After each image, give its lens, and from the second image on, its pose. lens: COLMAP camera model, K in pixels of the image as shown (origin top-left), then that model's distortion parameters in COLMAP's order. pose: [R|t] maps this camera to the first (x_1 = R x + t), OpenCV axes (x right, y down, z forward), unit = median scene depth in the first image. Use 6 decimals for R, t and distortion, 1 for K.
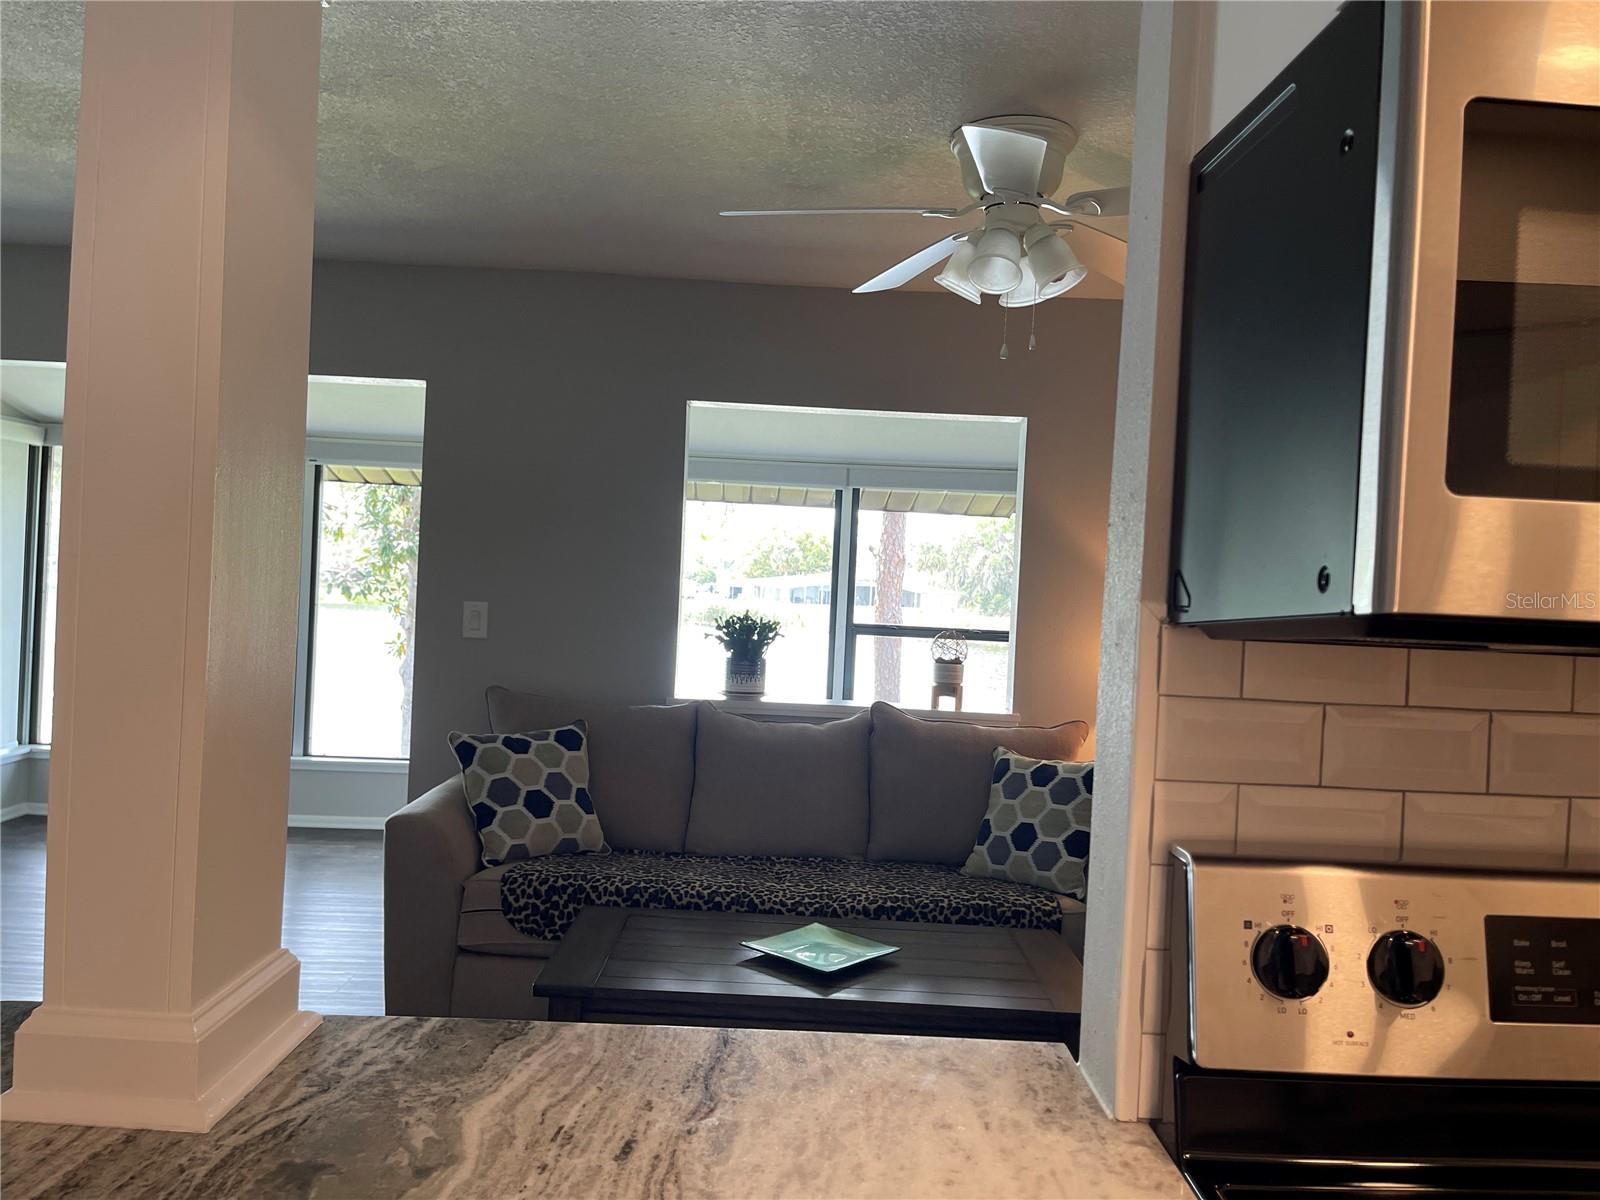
lens RADIAL K [[1211.6, 0, 816.0], [0, 1211.6, 594.1], [0, 0, 1]] dist [0.026494, 0.000070]
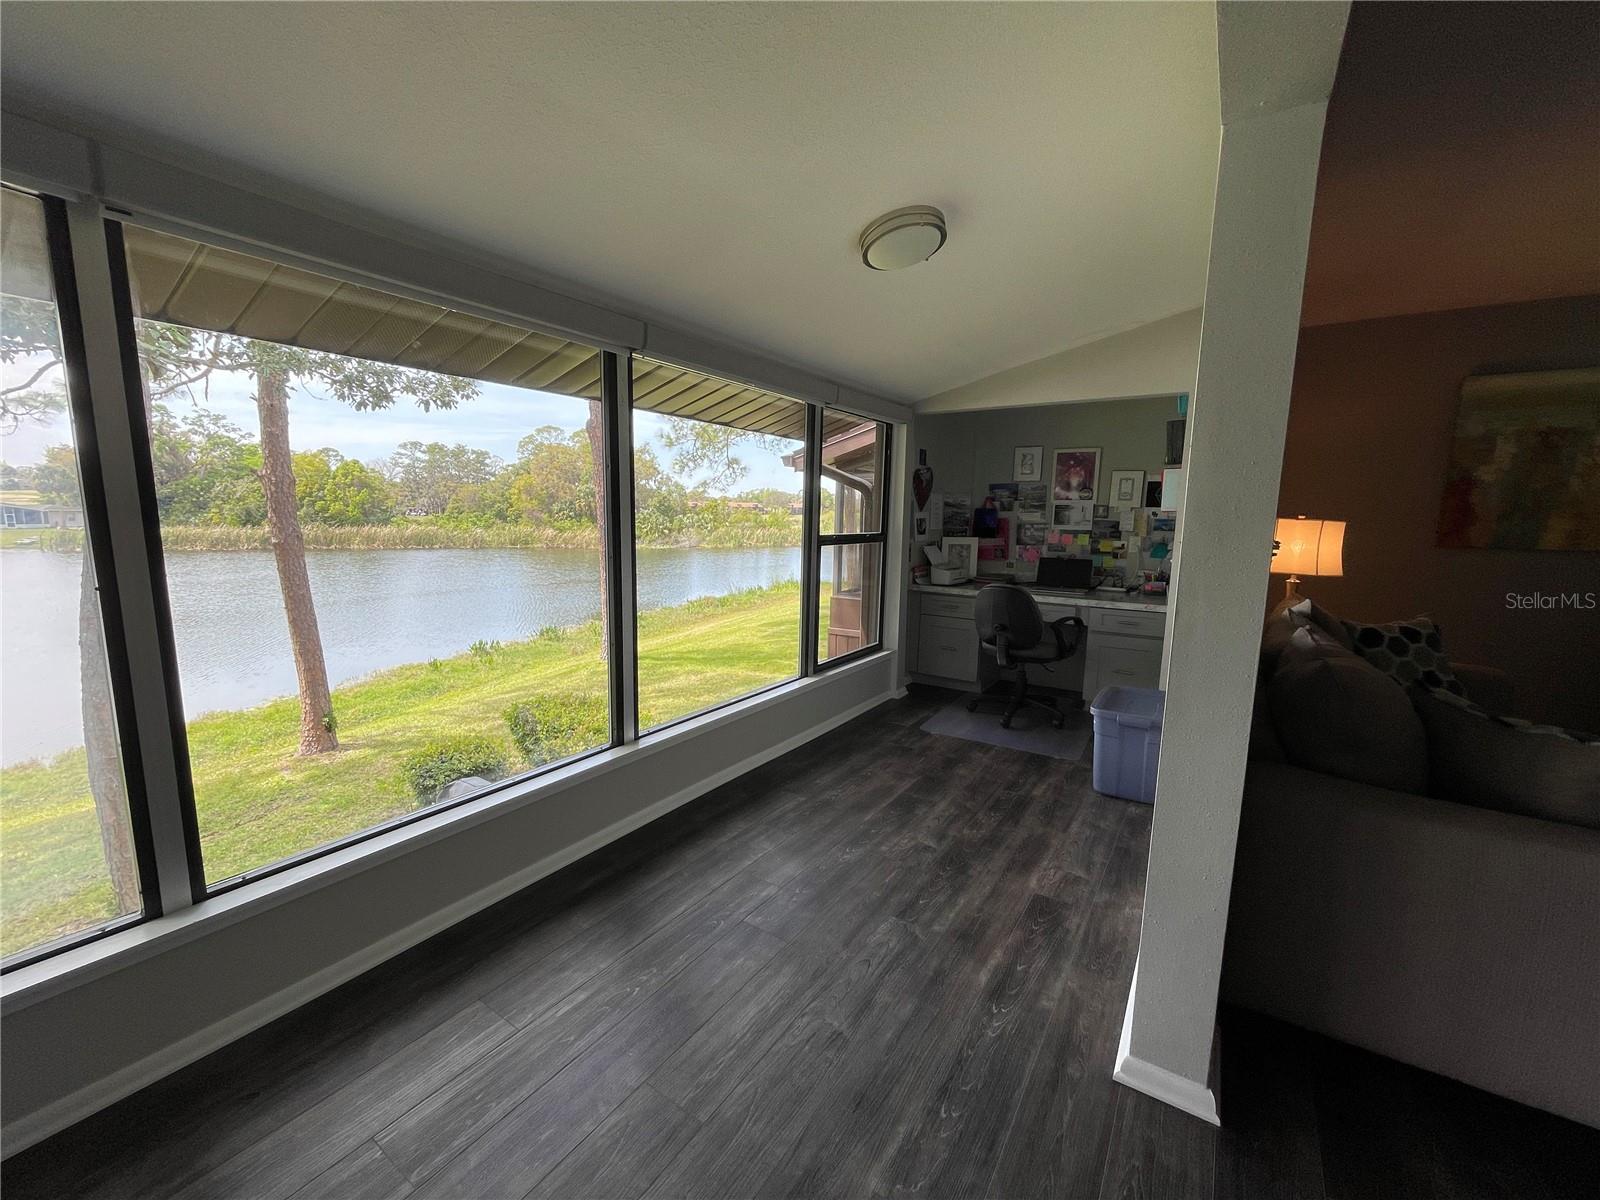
lens RADIAL K [[646.6, 0, 794.1], [0, 646.6, 608.7], [0, 0, 1]] dist [0.000399, -0.000719]
pose [[0.570705, -0.159265, 0.805562, -0.775435], [0.024566, 0.983883, 0.177116, -0.024523], [-0.820787, -0.081292, 0.565420, 1.136014]]
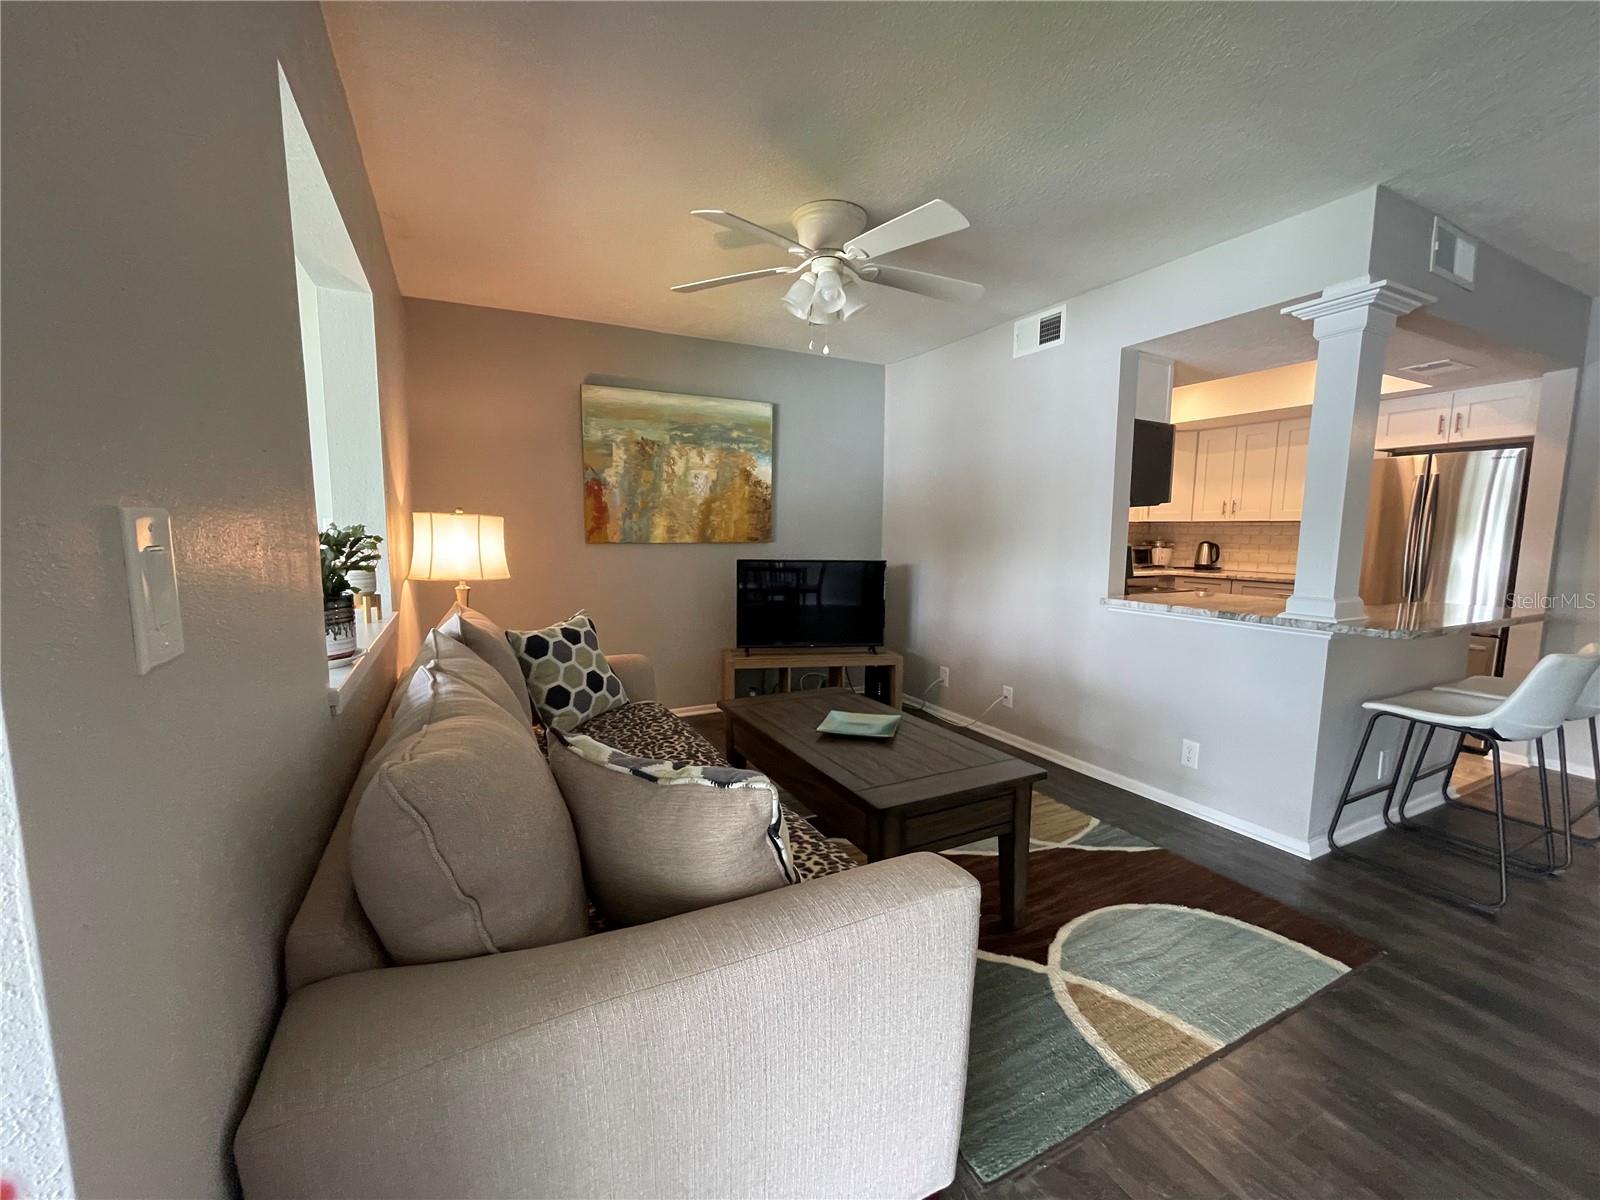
lens RADIAL K [[645.0, 0, 788.3], [0, 645.0, 607.9], [0, 0, 1]] dist [0.000700, 0.000082]
pose [[-0.436783, -0.157327, 0.885703, -0.498246], [-0.014386, 0.985683, 0.167992, 0.003236], [-0.899452, 0.060635, -0.432793, 1.063481]]
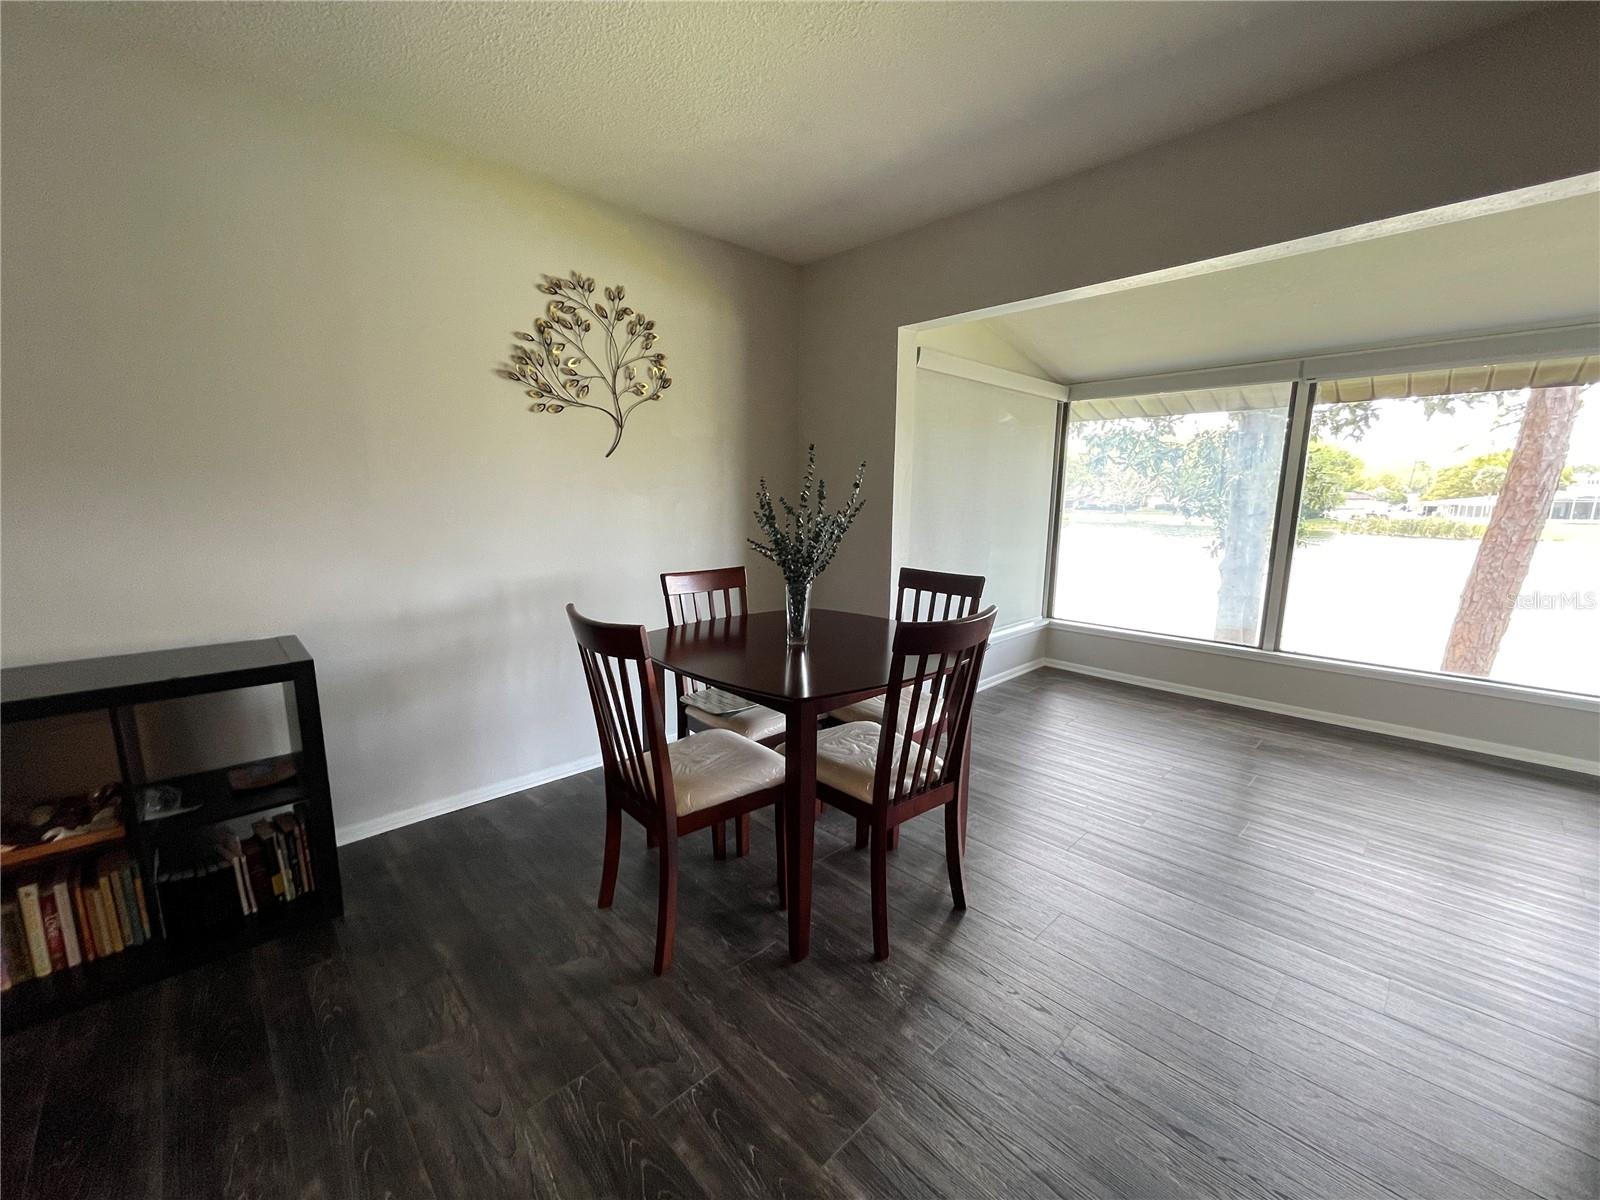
lens RADIAL K [[647.2, 0, 792.4], [0, 647.2, 607.2], [0, 0, 1]] dist [0.000528, 0.000415]
pose [[0.677612, 0.084141, -0.730590, -0.477013], [0.016584, 0.991432, 0.129563, 0.010928], [0.735232, -0.099910, 0.670411, 0.445783]]
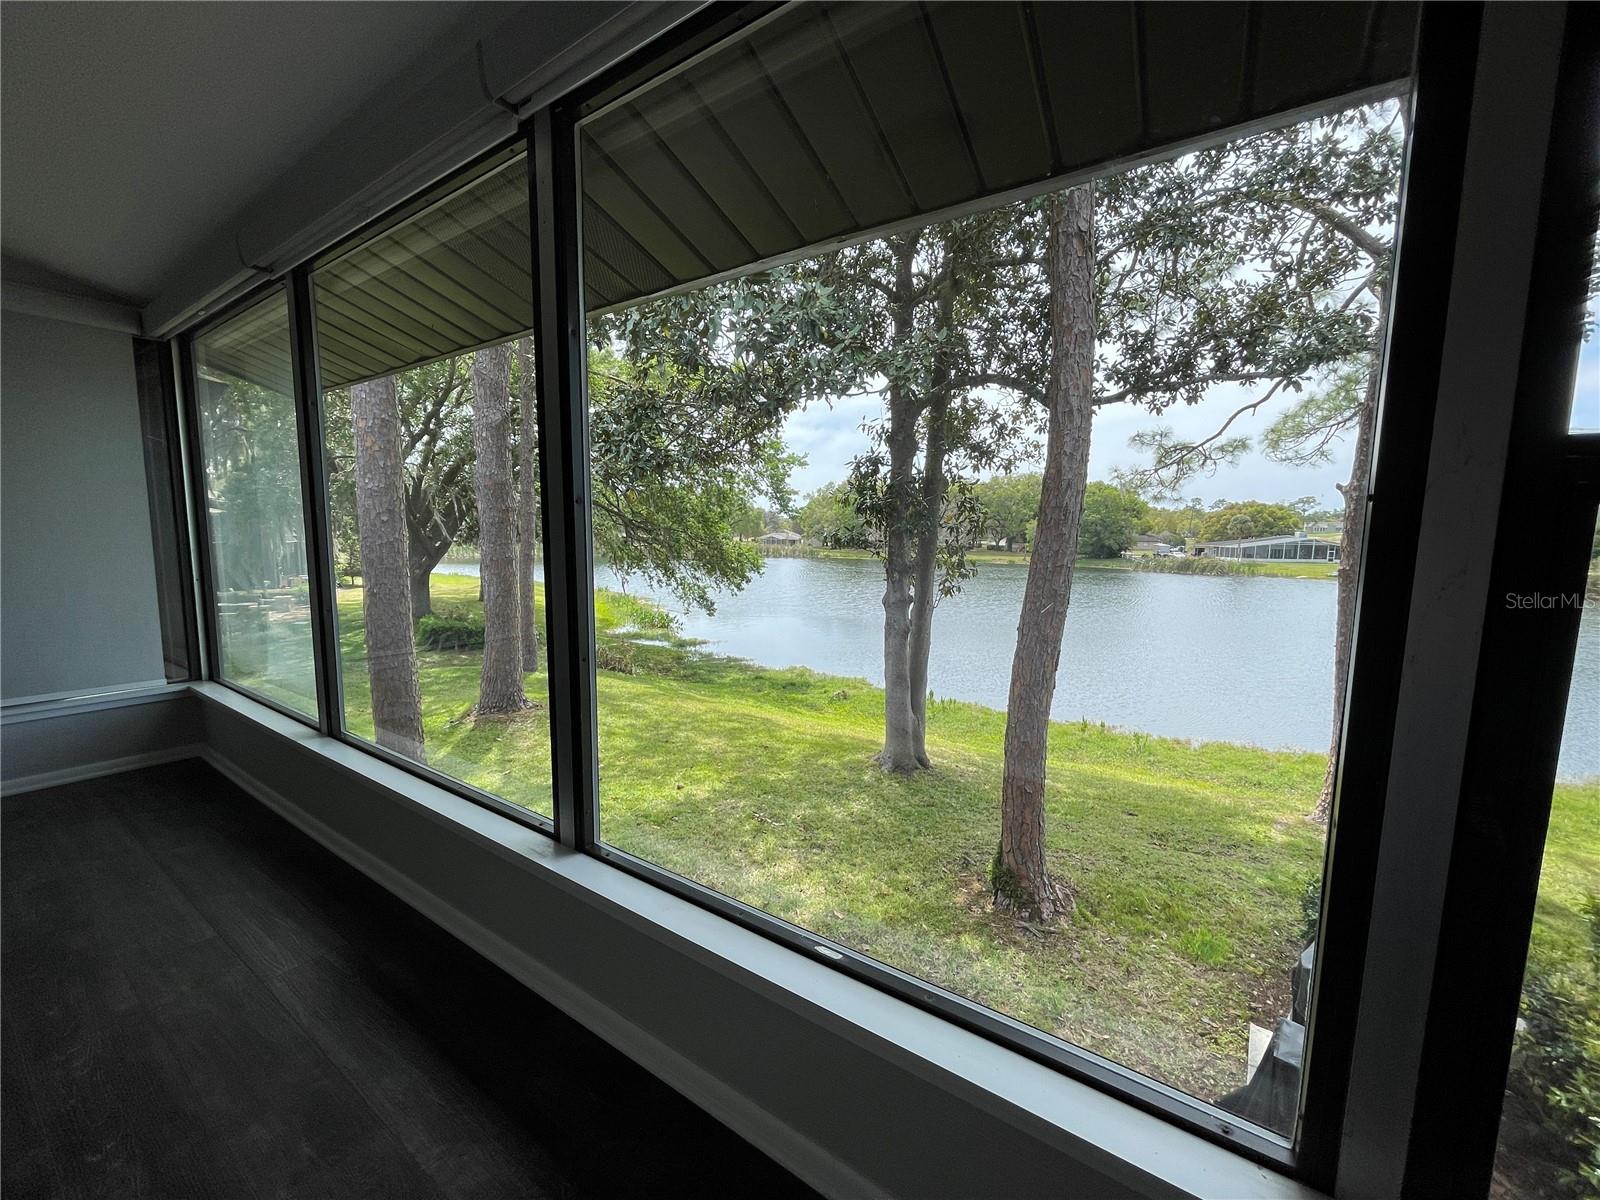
lens RADIAL K [[651.4, 0, 790.8], [0, 651.4, 605.4], [0, 0, 1]] dist [-0.002475, -0.000651]
pose [[0.809184, 0.027504, -0.586911, -0.007787], [0.016154, 0.997485, 0.069017, 0.066877], [0.587333, -0.065329, 0.806704, 1.433790]]
